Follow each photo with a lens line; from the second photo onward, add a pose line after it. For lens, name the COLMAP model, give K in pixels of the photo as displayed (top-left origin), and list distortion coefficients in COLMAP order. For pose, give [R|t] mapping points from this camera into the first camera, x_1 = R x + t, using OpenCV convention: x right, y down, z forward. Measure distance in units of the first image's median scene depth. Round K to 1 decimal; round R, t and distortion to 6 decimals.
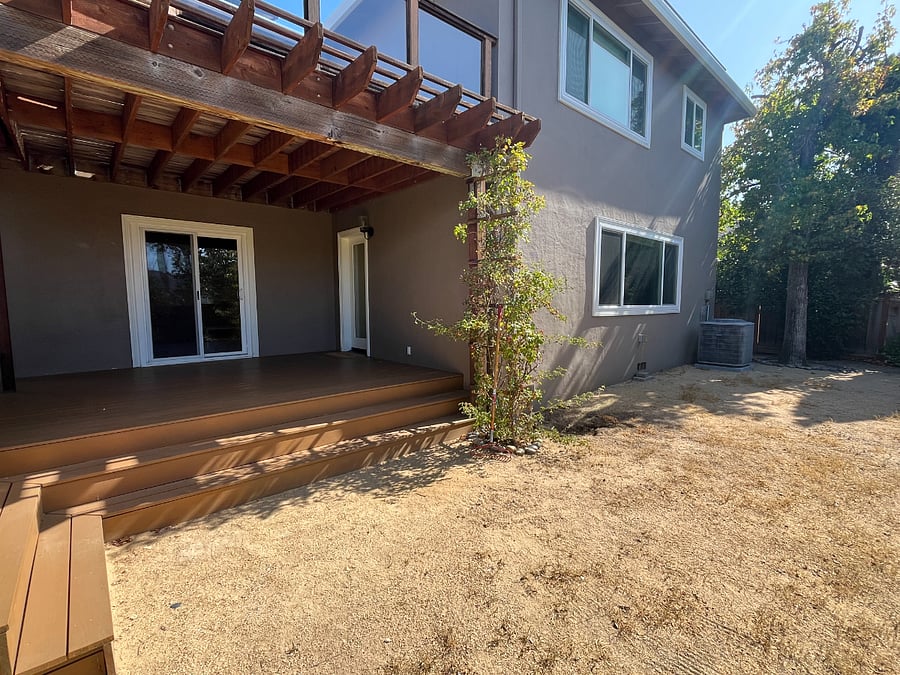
lens RADIAL K [[421.0, 0, 450.0], [0, 421.0, 337.5], [0, 0, 1]] dist [0.000601, -0.000039]
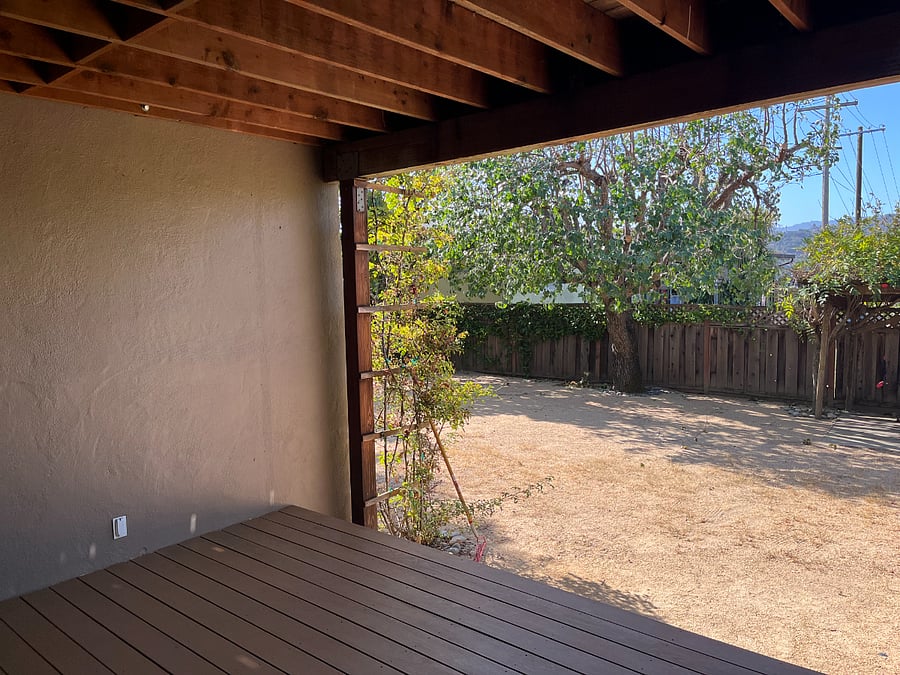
lens RADIAL K [[667.4, 0, 450.0], [0, 667.4, 337.5], [0, 0, 1]] dist [-0.003099, -0.007768]
pose [[-0.131970, -0.079846, 0.988033, -1.904666], [0.113721, 0.988950, 0.095109, -0.431573], [-0.984709, 0.124911, -0.121432, 1.965103]]
